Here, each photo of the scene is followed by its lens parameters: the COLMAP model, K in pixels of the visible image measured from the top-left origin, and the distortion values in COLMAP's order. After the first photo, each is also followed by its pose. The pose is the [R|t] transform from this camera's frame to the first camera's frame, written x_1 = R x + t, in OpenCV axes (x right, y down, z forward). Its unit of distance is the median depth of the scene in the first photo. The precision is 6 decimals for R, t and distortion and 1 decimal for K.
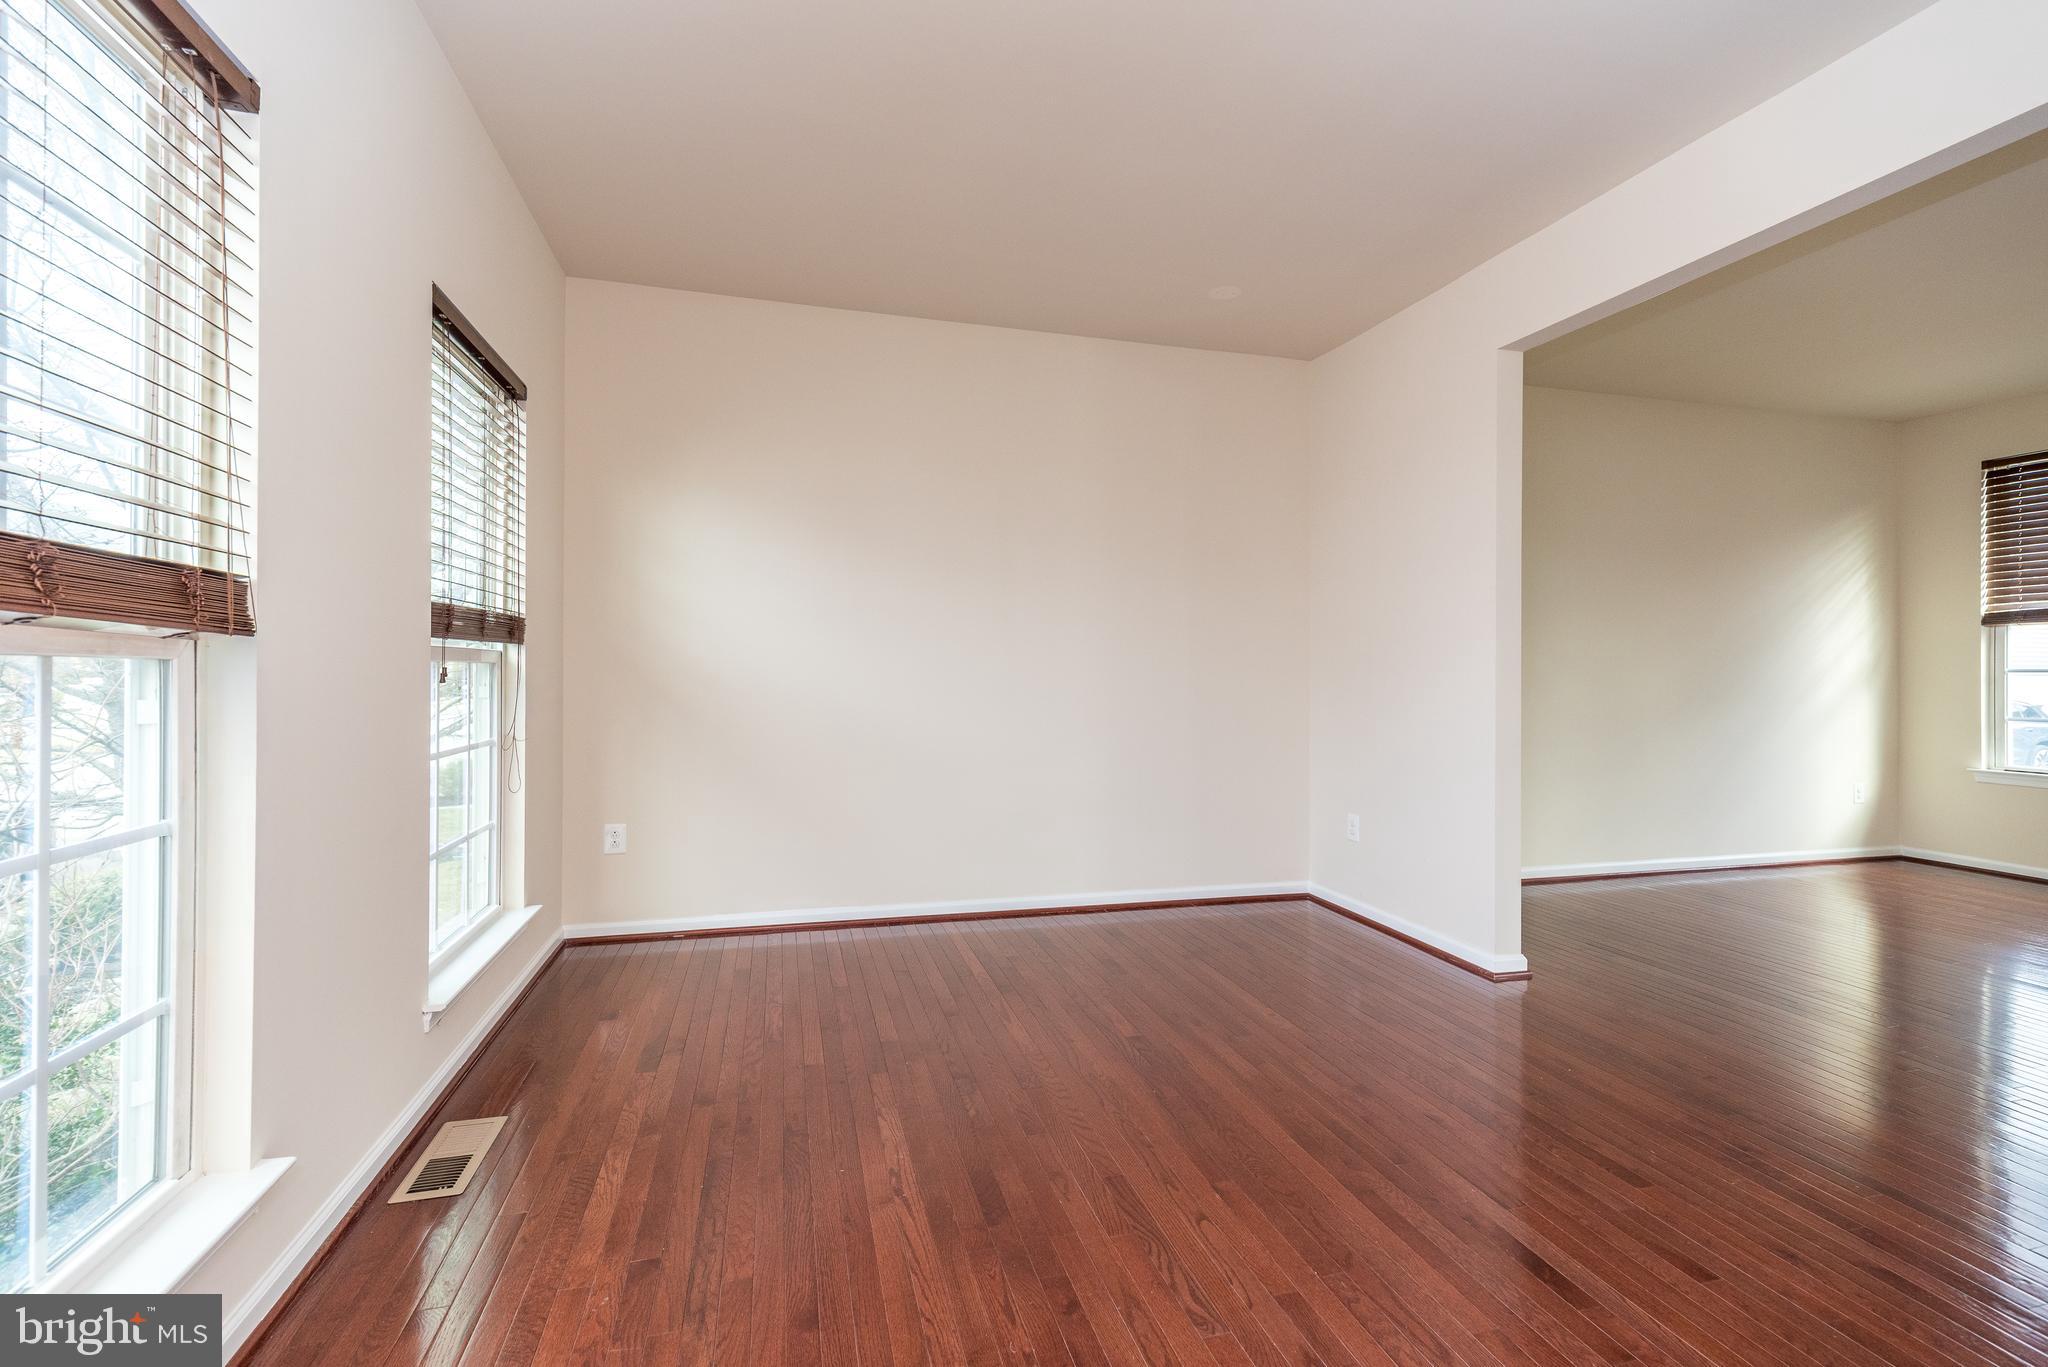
lens RADIAL K [[906.8, 0, 1020.2], [0, 906.8, 668.2], [0, 0, 1]] dist [0.009173, -0.001746]
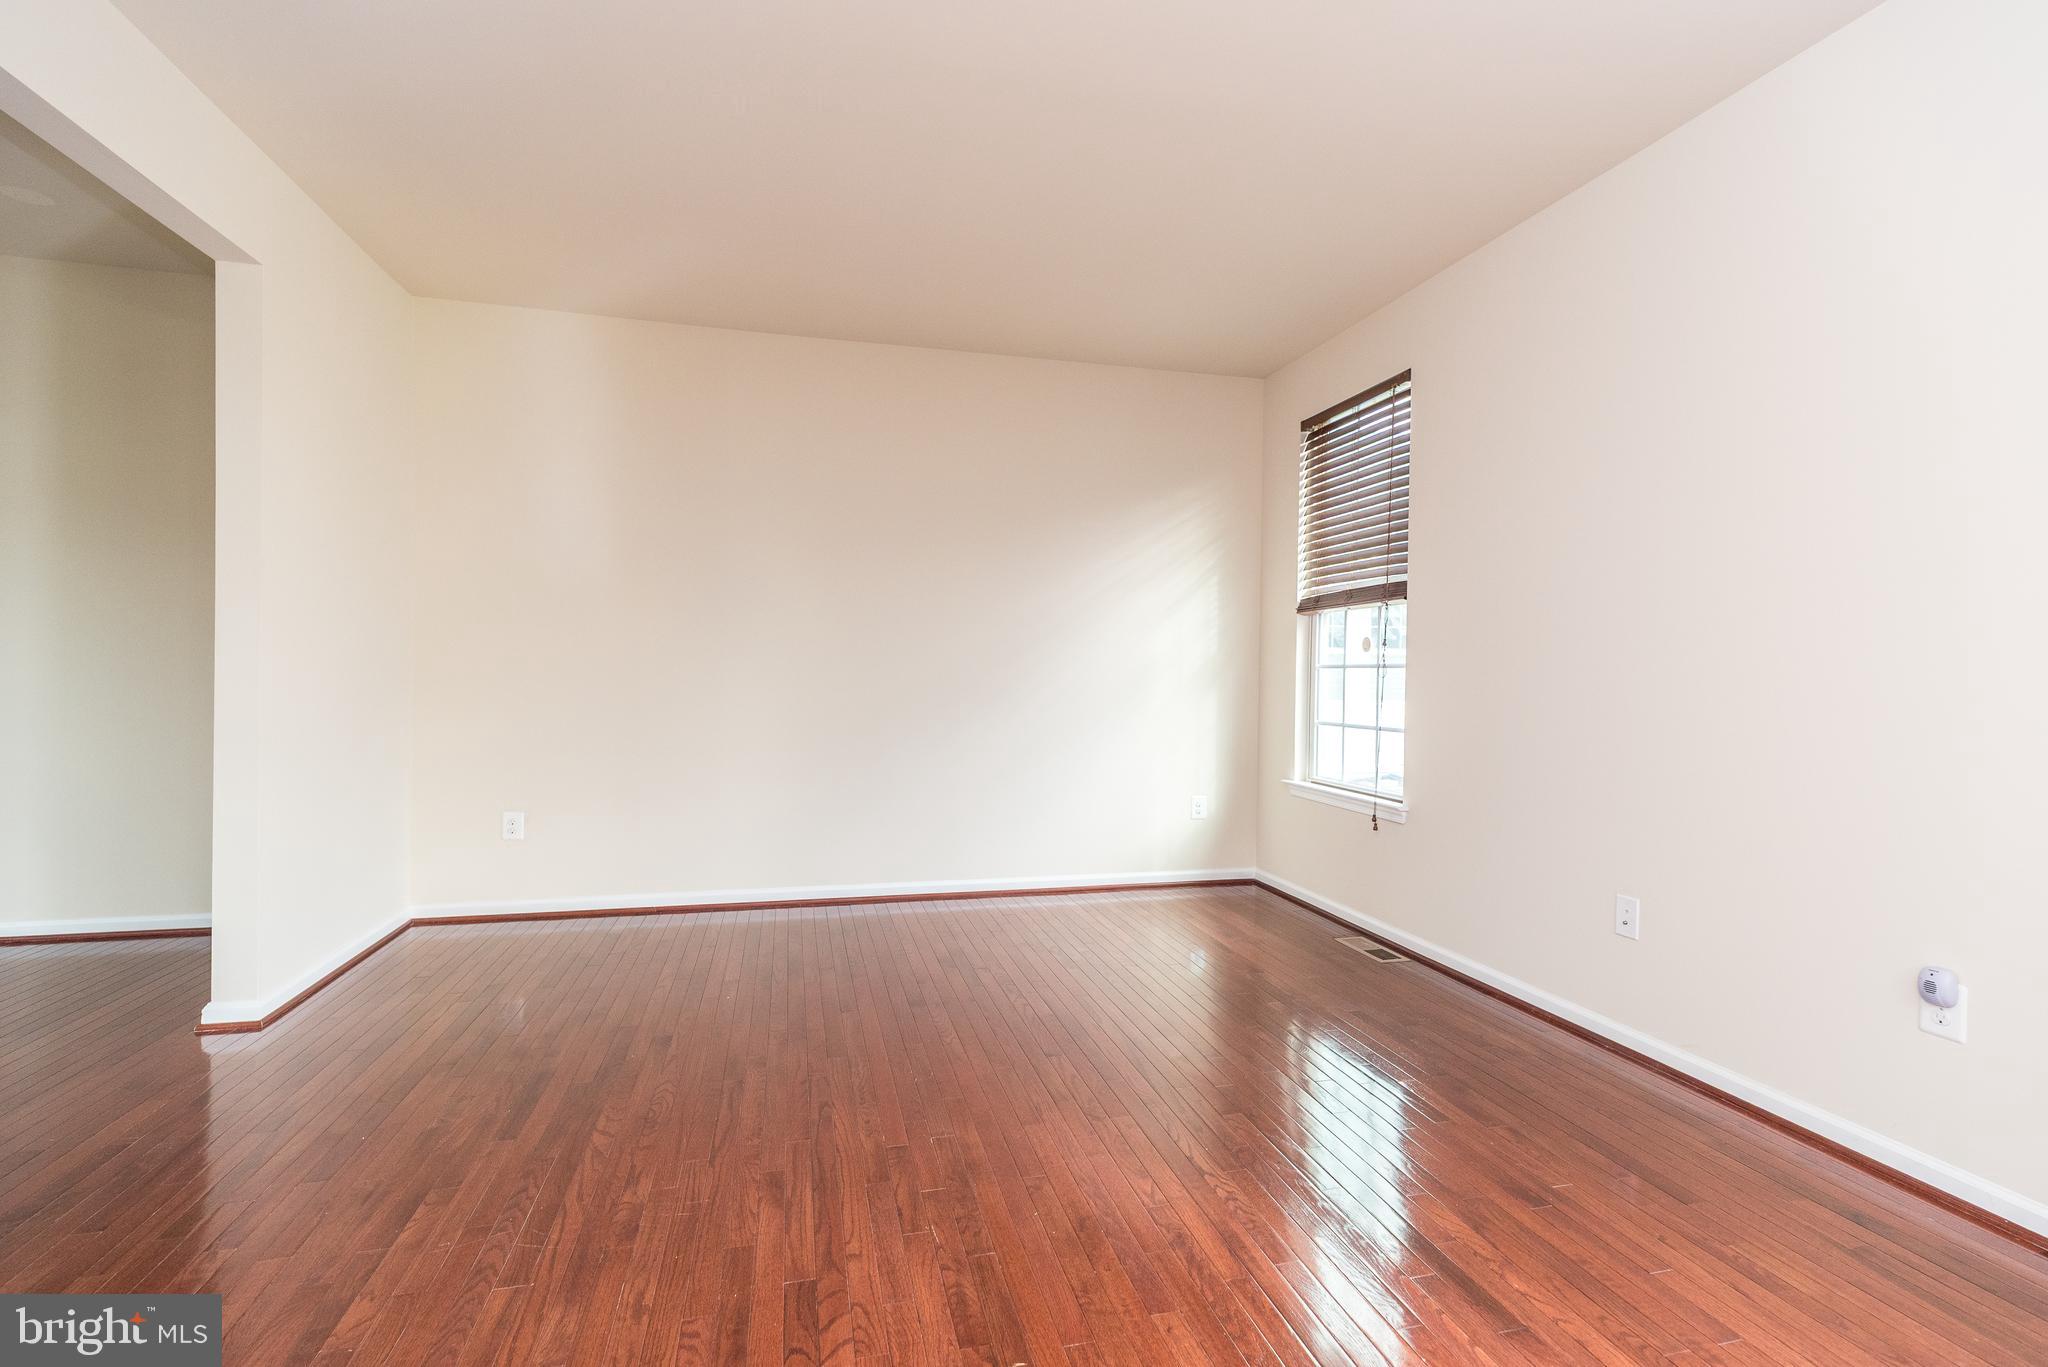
lens RADIAL K [[855.0, 0, 1017.8], [0, 855.0, 671.2], [0, 0, 1]] dist [-0.008804, 0.001082]
pose [[0.998008, -0.003893, -0.062963, 0.836859], [0.004757, 0.999896, 0.013582, -0.004777], [0.062904, -0.013854, 0.997923, 0.183097]]
